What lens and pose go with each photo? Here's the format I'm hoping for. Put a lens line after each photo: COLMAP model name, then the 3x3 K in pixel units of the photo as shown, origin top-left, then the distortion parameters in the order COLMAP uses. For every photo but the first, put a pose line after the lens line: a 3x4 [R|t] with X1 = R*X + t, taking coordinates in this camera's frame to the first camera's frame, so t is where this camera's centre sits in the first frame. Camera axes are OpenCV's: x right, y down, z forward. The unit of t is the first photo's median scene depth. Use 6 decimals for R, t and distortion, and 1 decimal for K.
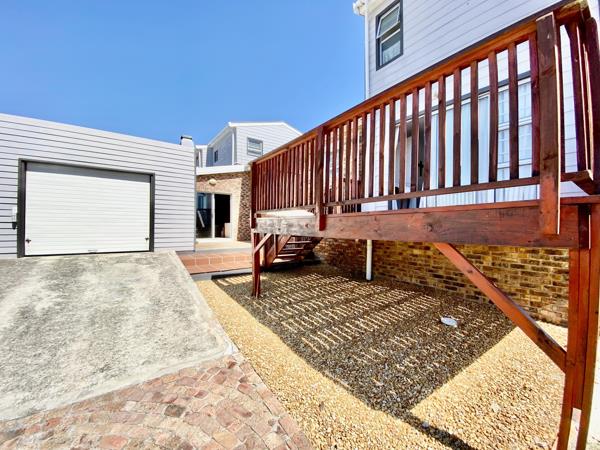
lens RADIAL K [[231.3, 0, 299.0], [0, 231.3, 226.9], [0, 0, 1]] dist [0.001279, -0.000089]
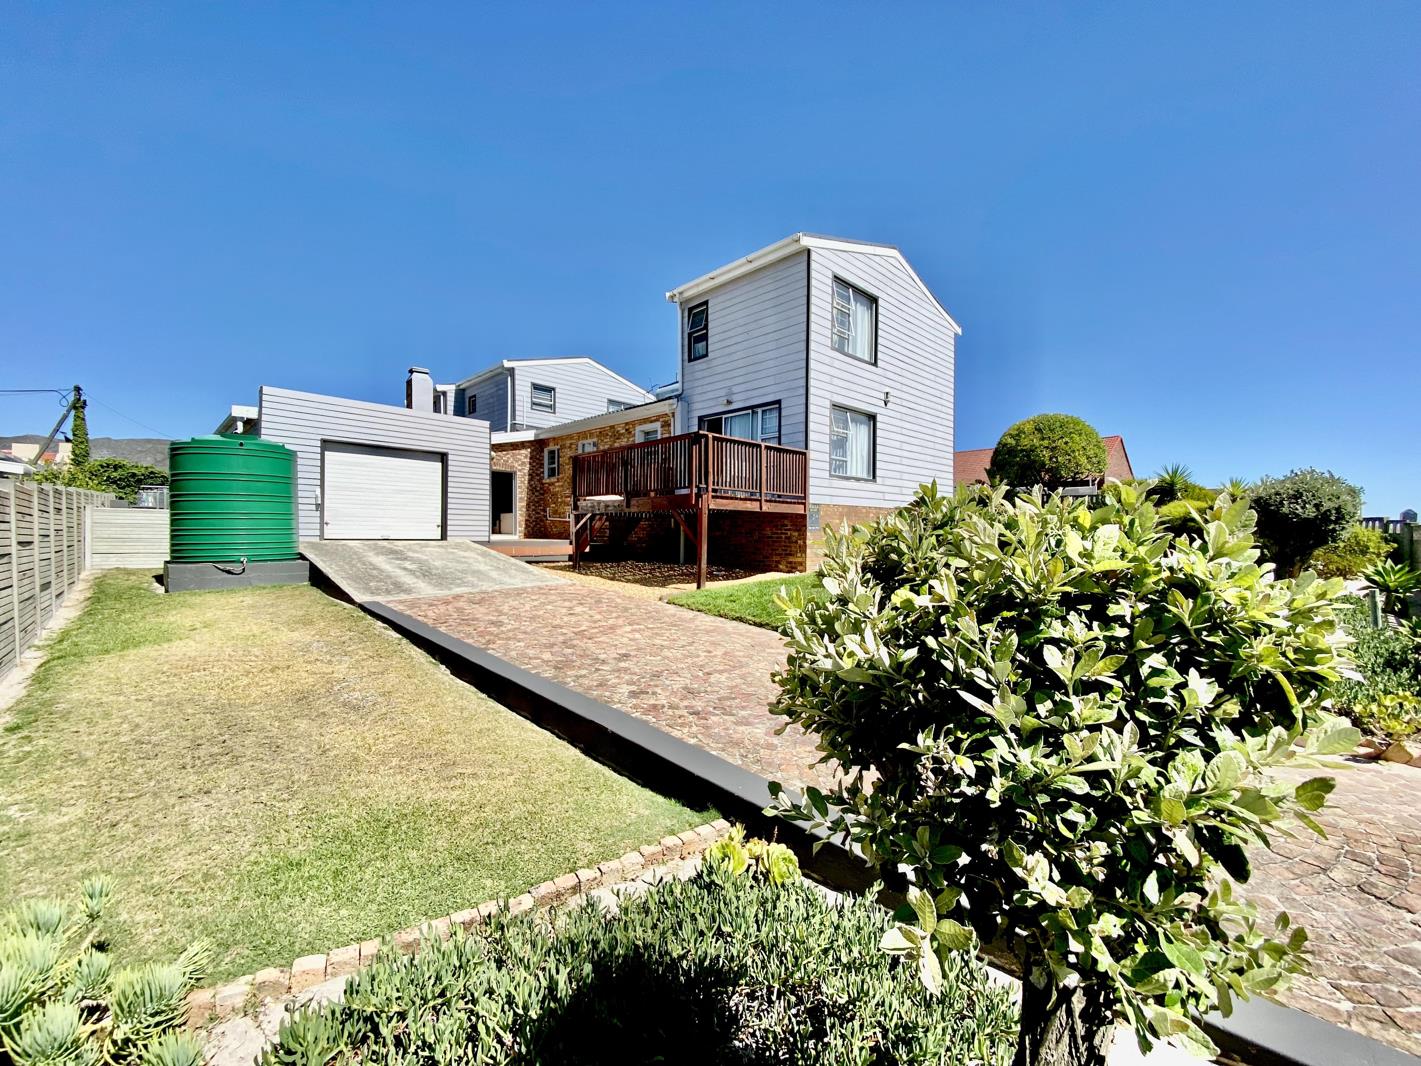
lens RADIAL K [[547.9, 0, 709.3], [0, 547.9, 543.0], [0, 0, 1]] dist [0.001279, -0.000089]
pose [[0.984458, -0.001147, 0.175616, -0.003794], [-0.000664, 0.999947, 0.010252, 0.061210], [-0.175619, -0.010209, 0.984405, -0.805599]]
